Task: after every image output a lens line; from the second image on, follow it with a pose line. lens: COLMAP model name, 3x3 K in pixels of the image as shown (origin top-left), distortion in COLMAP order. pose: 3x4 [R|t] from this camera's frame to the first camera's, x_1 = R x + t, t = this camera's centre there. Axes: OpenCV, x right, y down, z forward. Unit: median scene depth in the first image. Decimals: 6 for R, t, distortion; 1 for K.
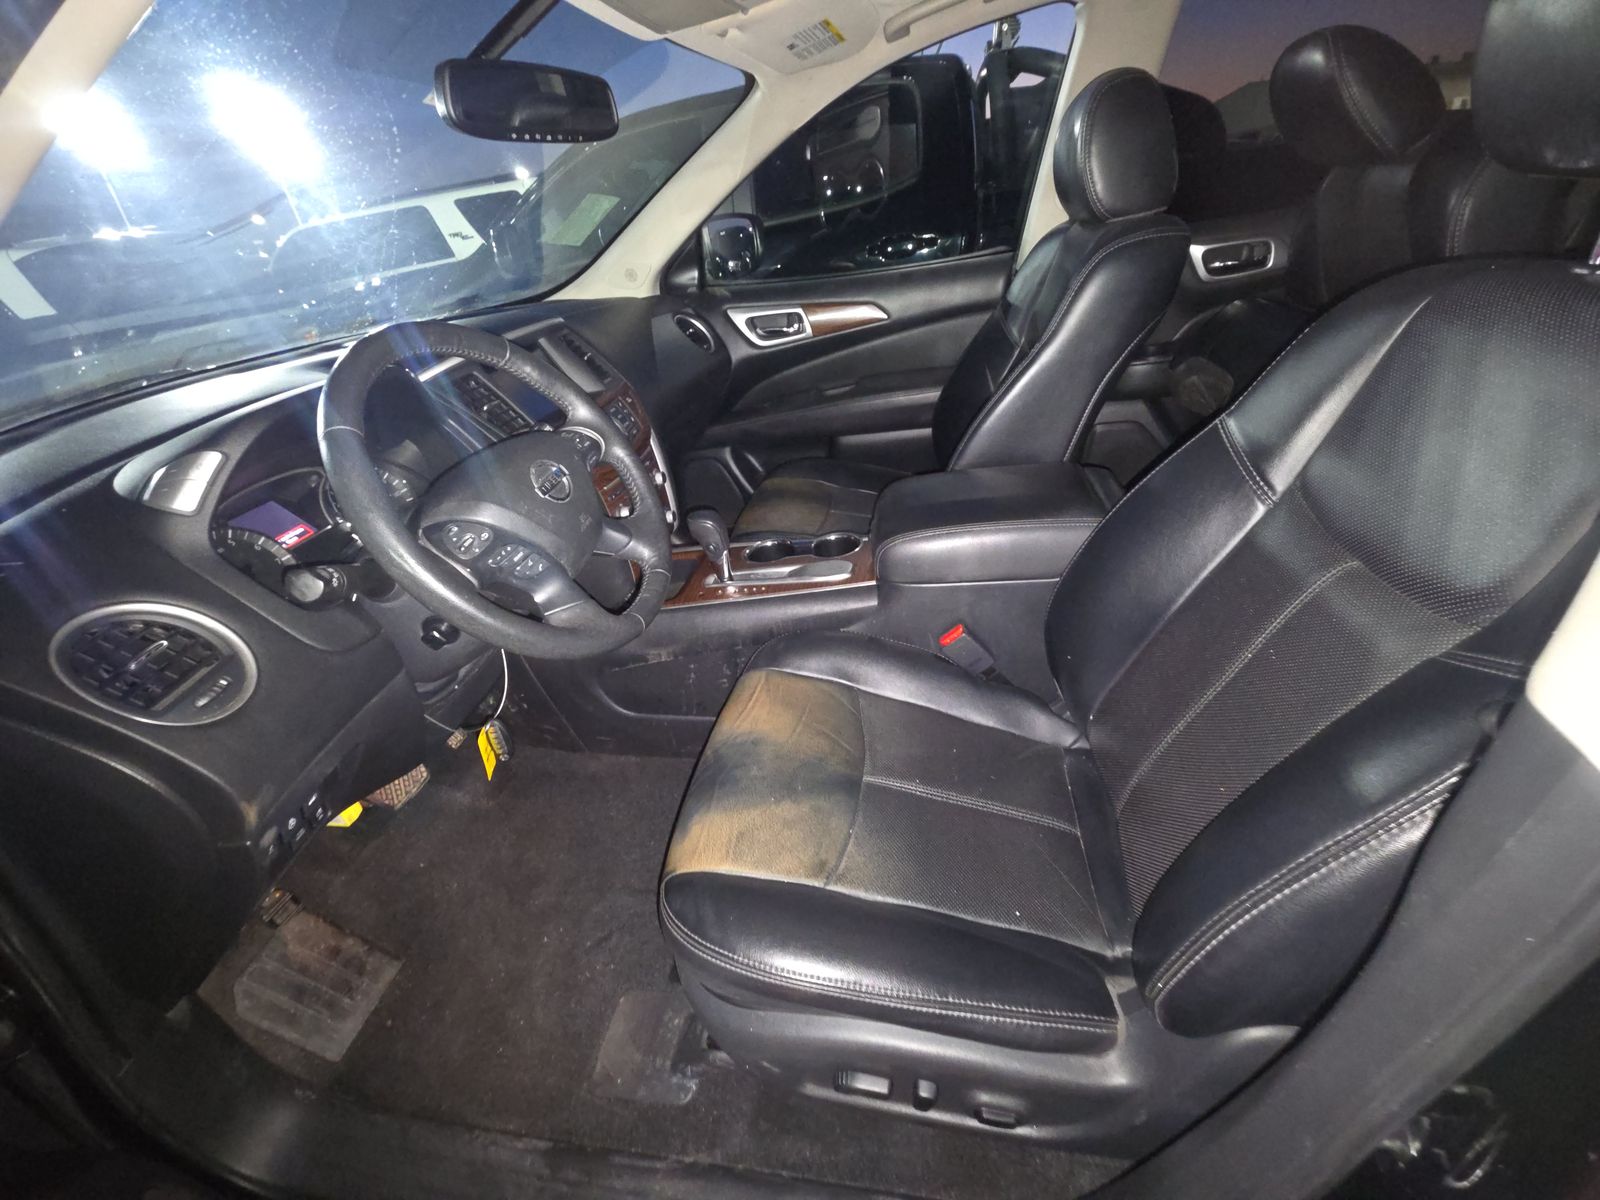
lens RADIAL K [[665.0, 0, 800.0], [0, 665.0, 600.0], [0, 0, 1]] dist [-0.000627, -0.000172]
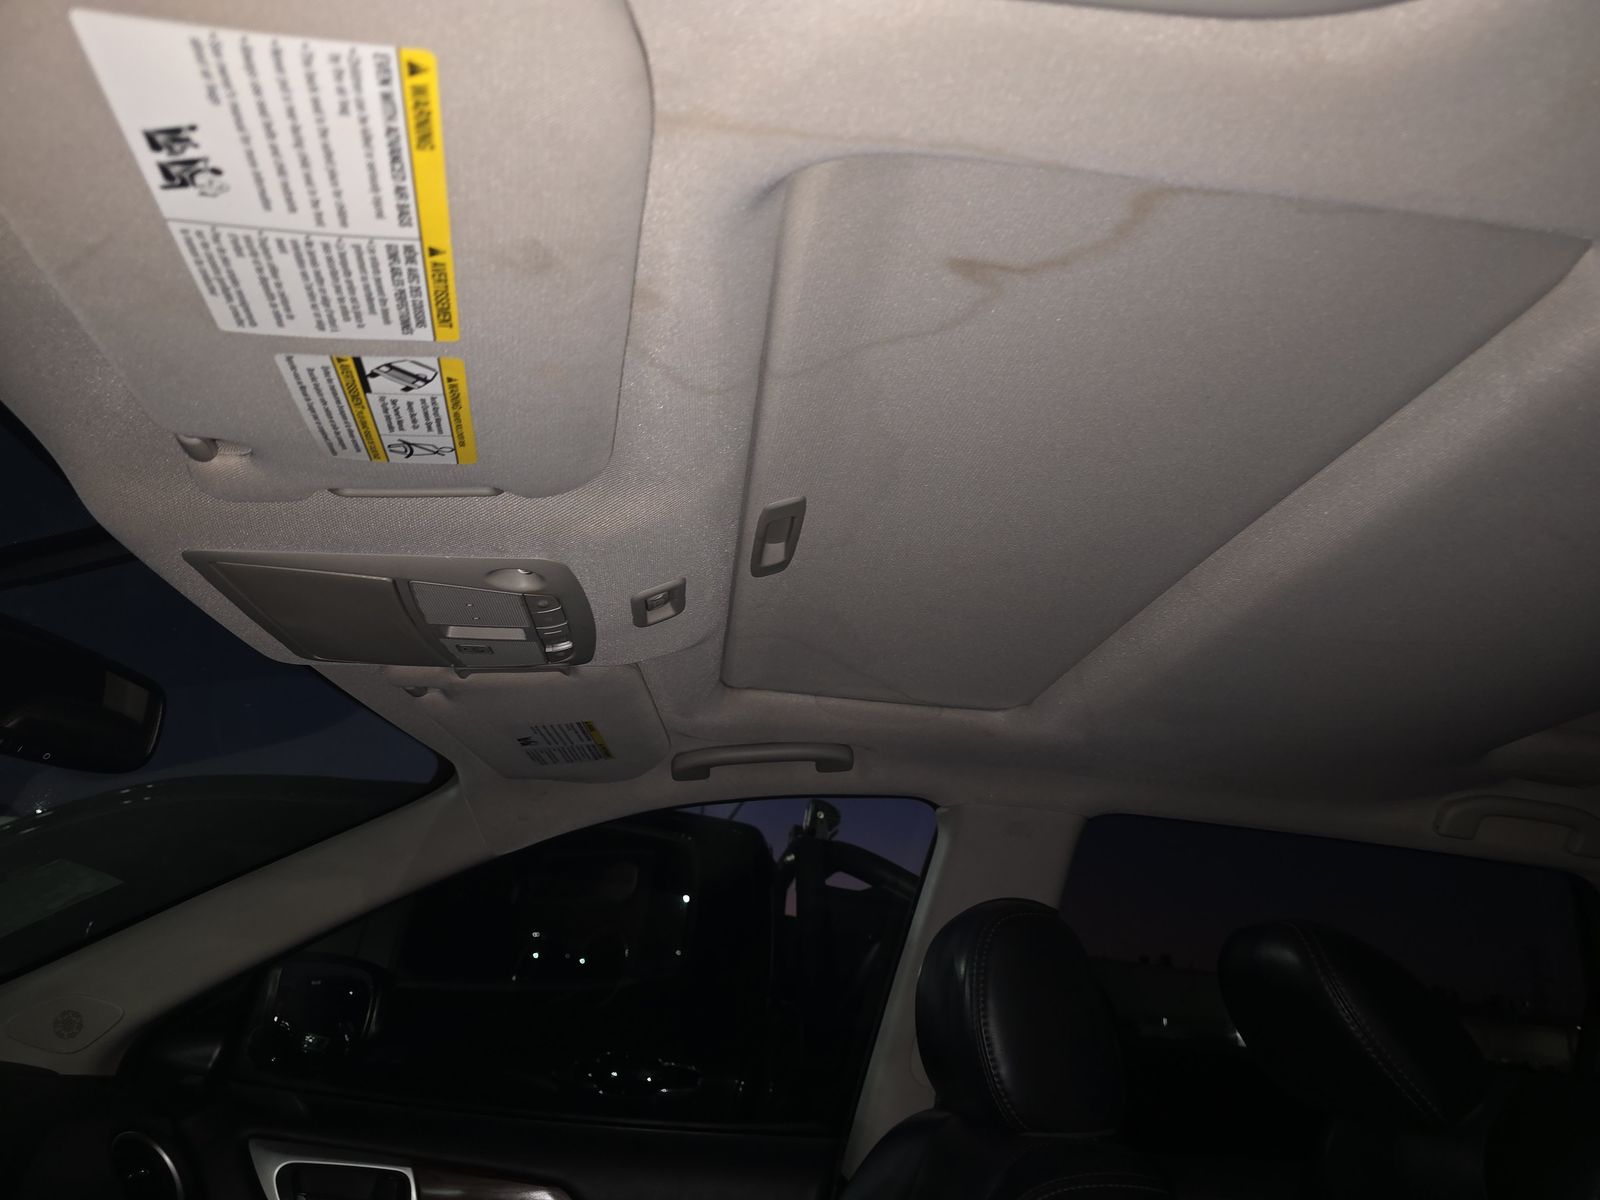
lens RADIAL K [[1045.7, 0, 800.0], [0, 1045.7, 600.0], [0, 0, 1]] dist [0.001064, -0.000087]
pose [[0.939670, 0.290024, 0.181400, 0.009626], [-0.039892, 0.619569, -0.783927, -0.131849], [-0.339747, 0.729397, 0.593761, 0.193141]]
